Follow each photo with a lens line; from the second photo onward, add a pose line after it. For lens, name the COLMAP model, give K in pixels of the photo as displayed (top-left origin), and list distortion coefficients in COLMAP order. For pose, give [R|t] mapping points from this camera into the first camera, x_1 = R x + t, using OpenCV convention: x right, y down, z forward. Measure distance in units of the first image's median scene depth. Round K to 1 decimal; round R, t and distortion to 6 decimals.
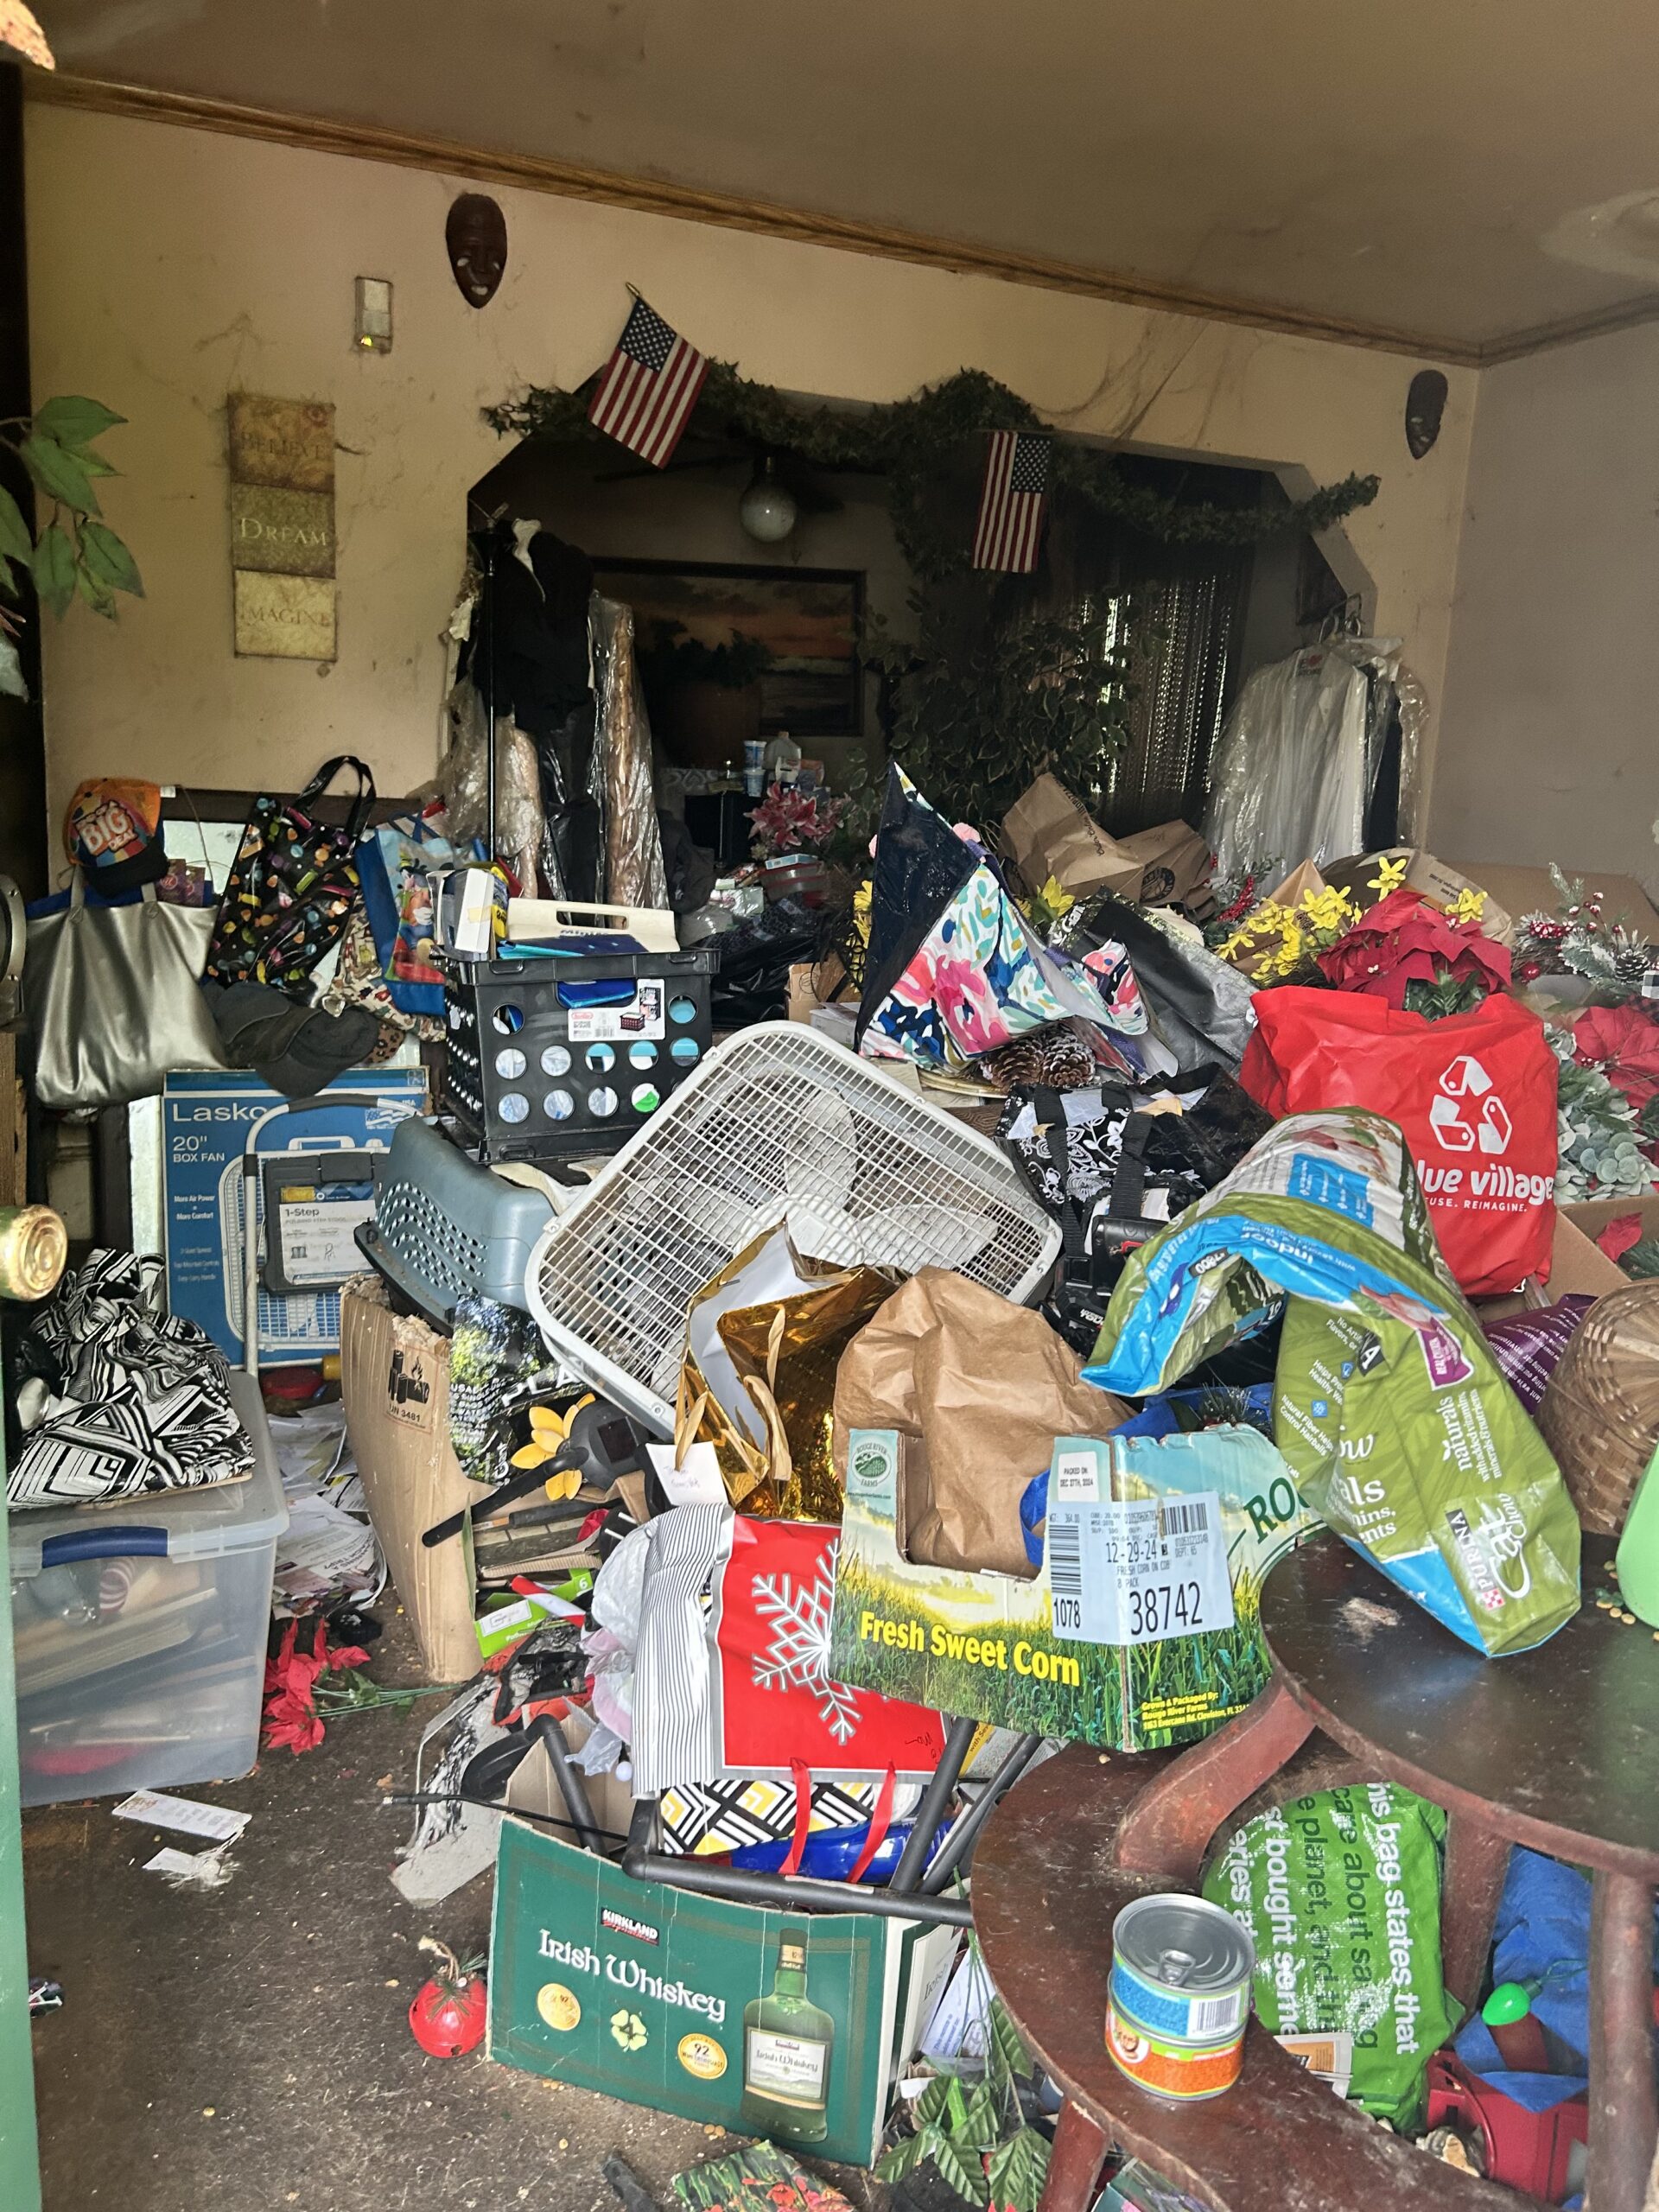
lens RADIAL K [[1675.6, 0, 846.5], [0, 1675.6, 1104.1], [0, 0, 1]] dist [0.057740, -0.067416]
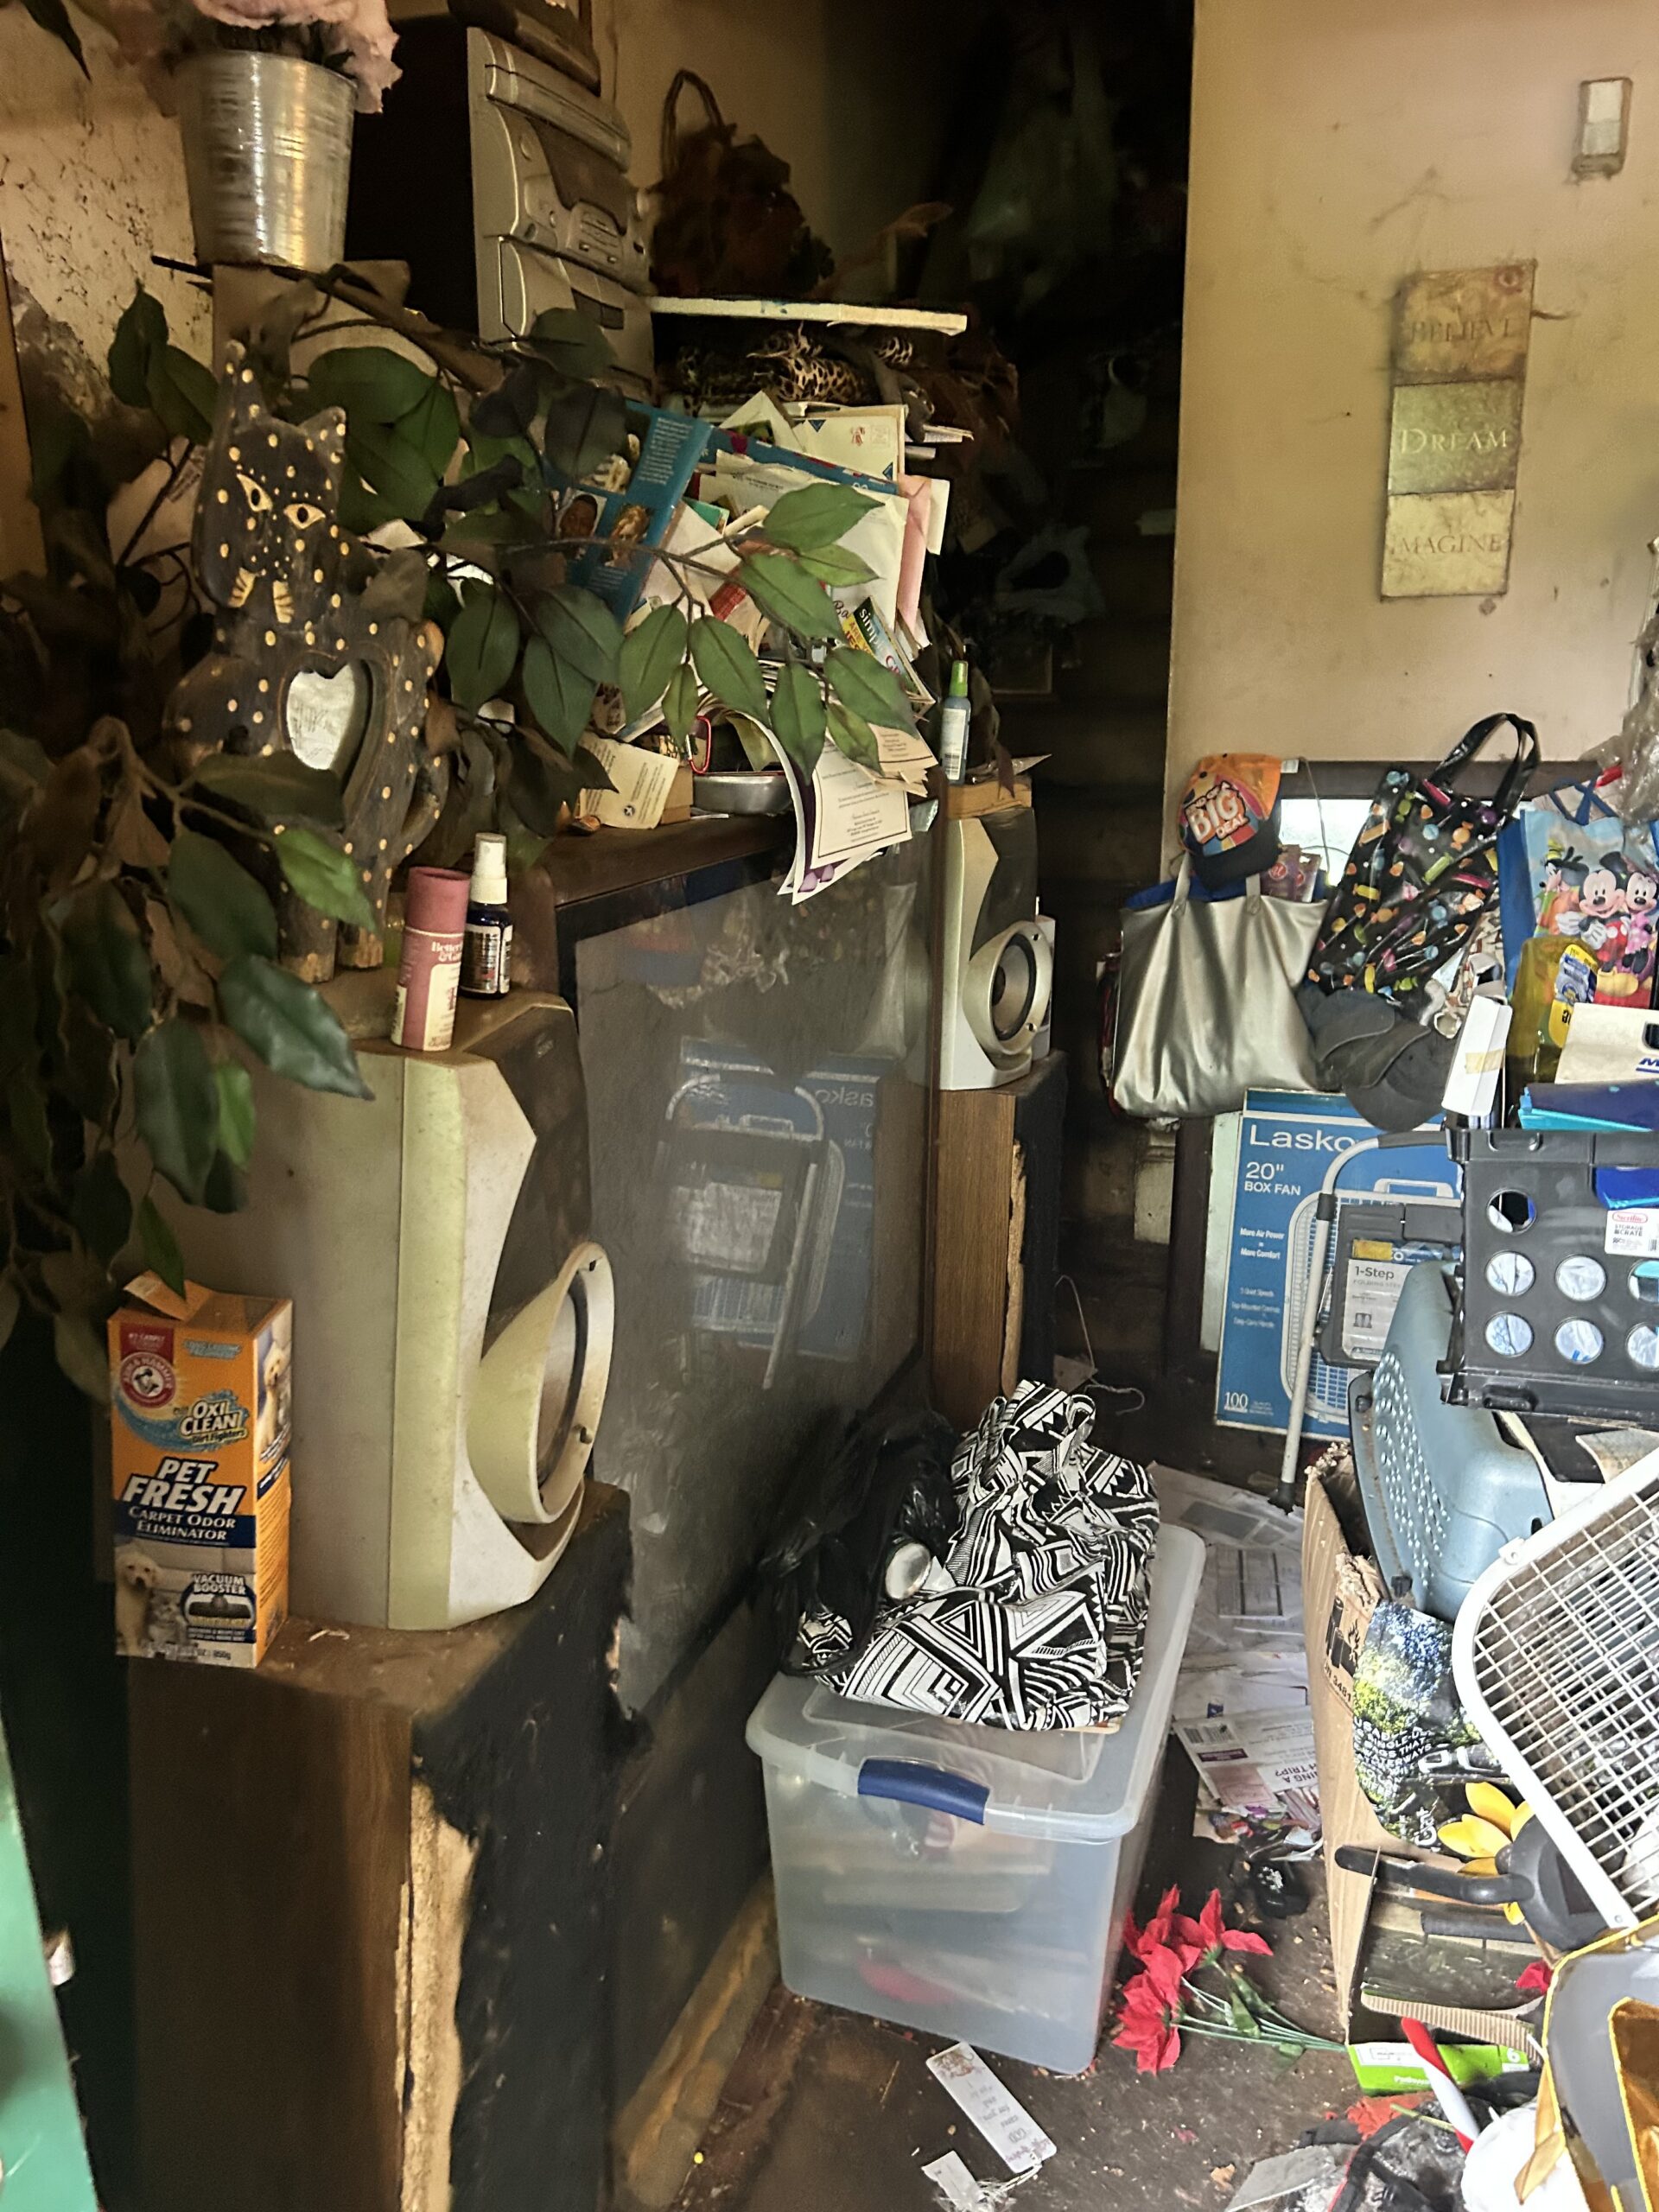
lens RADIAL K [[1675.6, 0, 860.5], [0, 1675.6, 1113.2], [0, 0, 1]] dist [0.057740, -0.067416]
pose [[0.743166, 0.129164, -0.656522, 0.030830], [-0.065680, 0.990535, 0.120530, -0.096610], [0.665876, -0.046454, 0.744615, 0.189643]]
